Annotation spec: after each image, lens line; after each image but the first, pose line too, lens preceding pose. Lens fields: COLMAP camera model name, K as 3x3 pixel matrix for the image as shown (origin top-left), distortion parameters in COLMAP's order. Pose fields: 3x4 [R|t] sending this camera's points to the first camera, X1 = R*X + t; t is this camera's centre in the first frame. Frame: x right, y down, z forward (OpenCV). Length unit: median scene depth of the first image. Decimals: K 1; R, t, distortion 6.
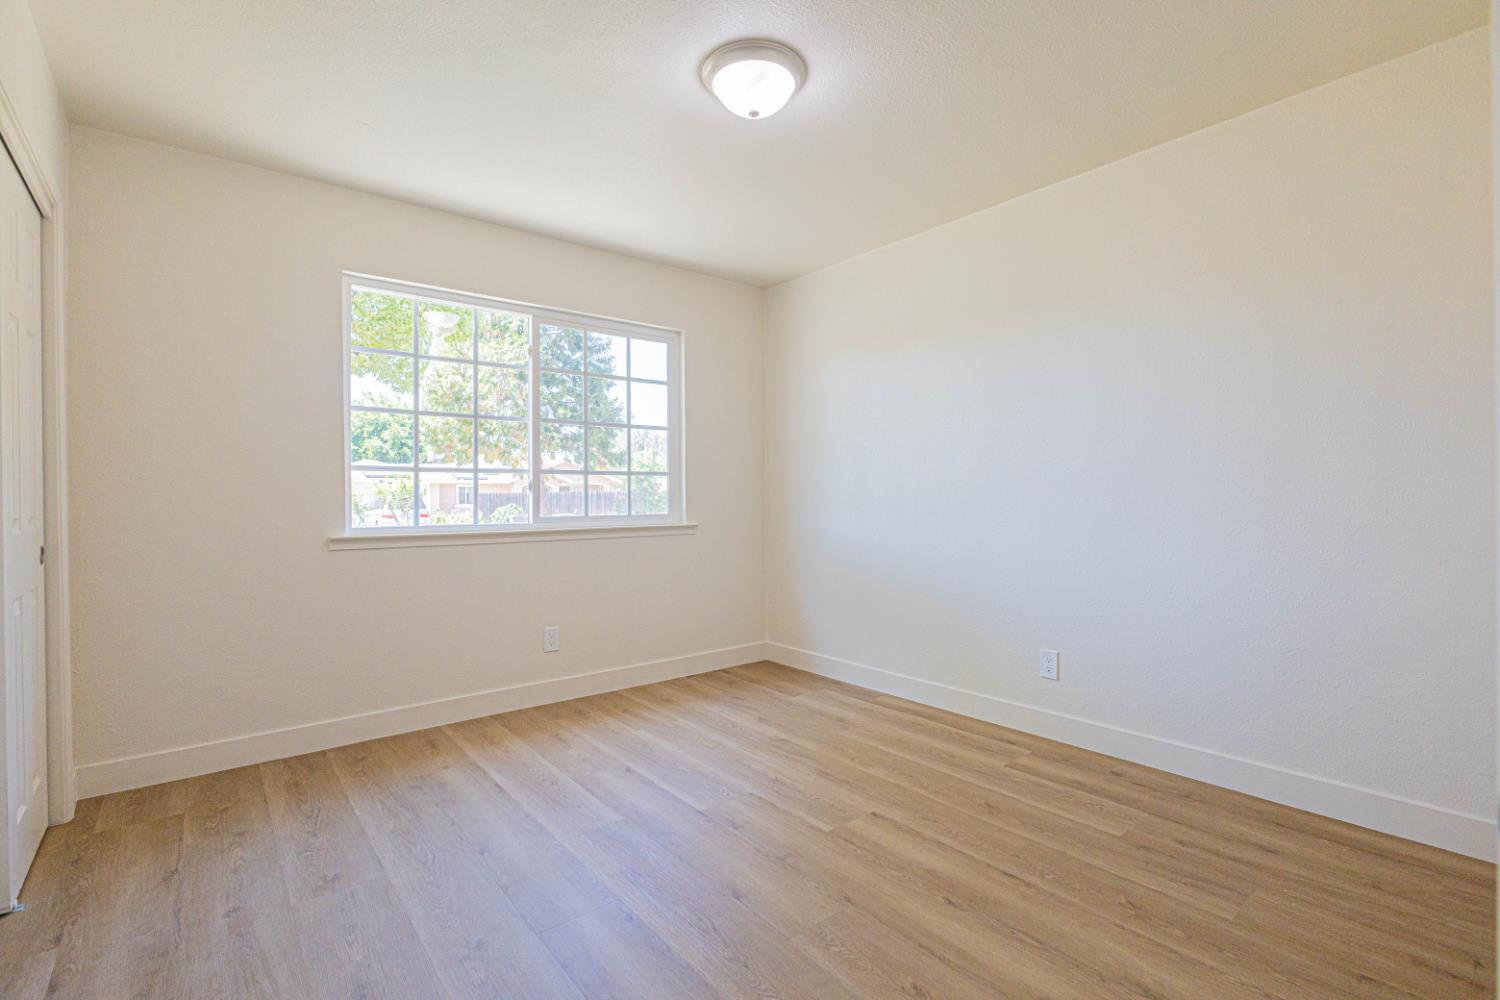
lens RADIAL K [[691.6, 0, 750.0], [0, 691.6, 500.0], [0, 0, 1]] dist [0.000077, -0.000003]
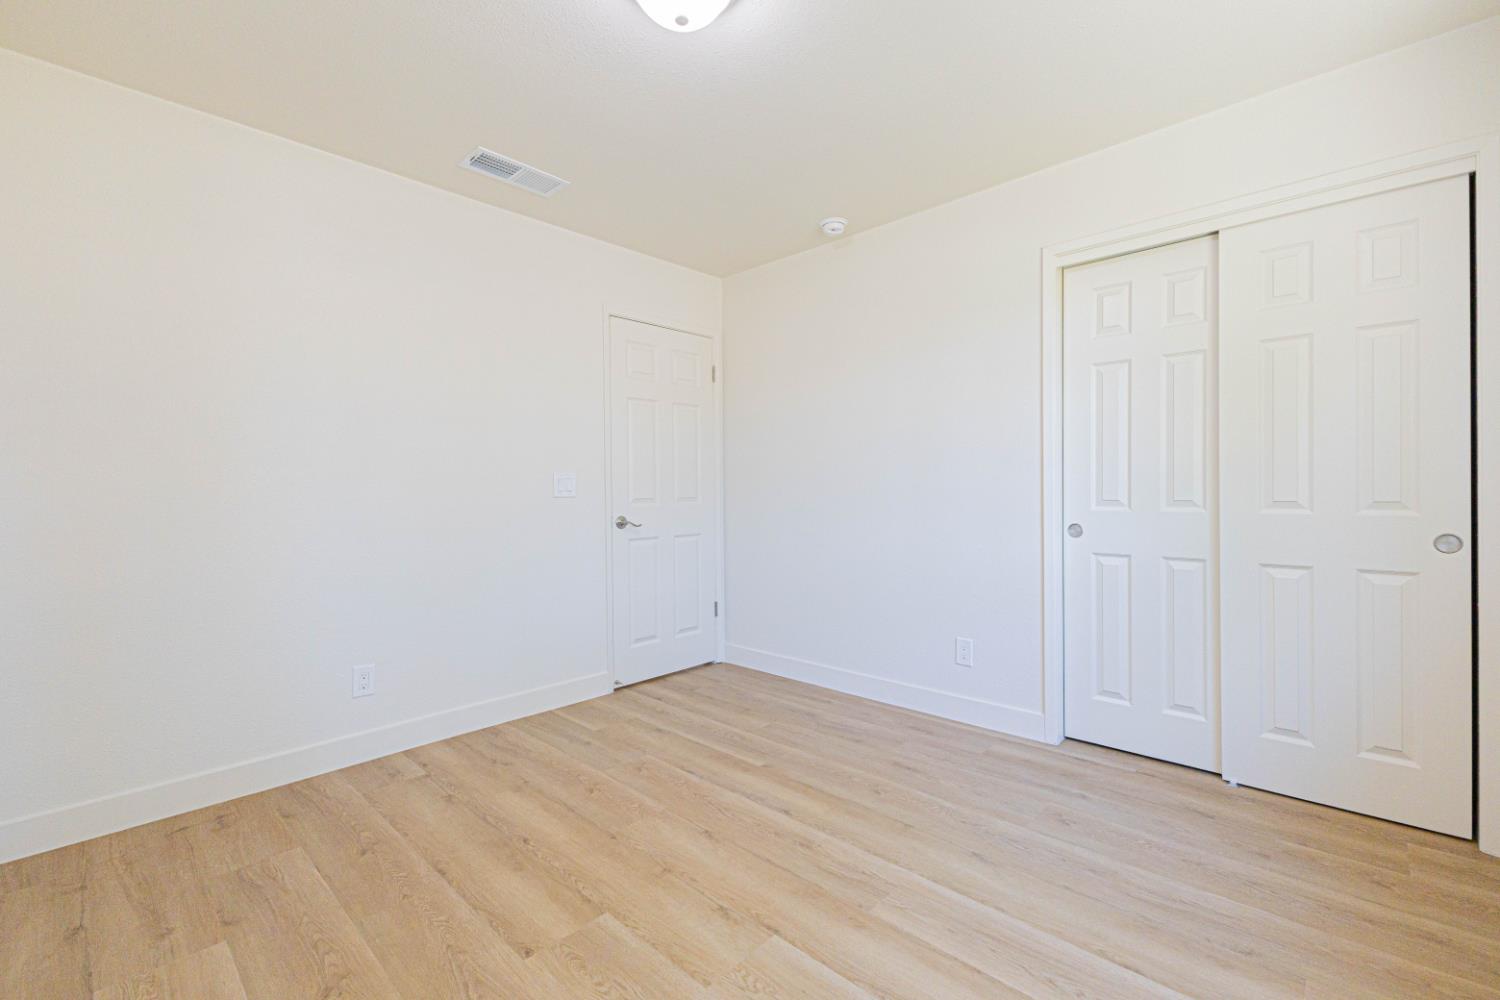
lens RADIAL K [[645.1, 0, 752.0], [0, 645.1, 494.7], [0, 0, 1]] dist [0.013462, -0.003428]
pose [[-0.991102, 0.018946, -0.131751, 0.036059], [0.017146, 0.999744, 0.014779, -0.016385], [0.131998, 0.012388, -0.991173, 1.858651]]
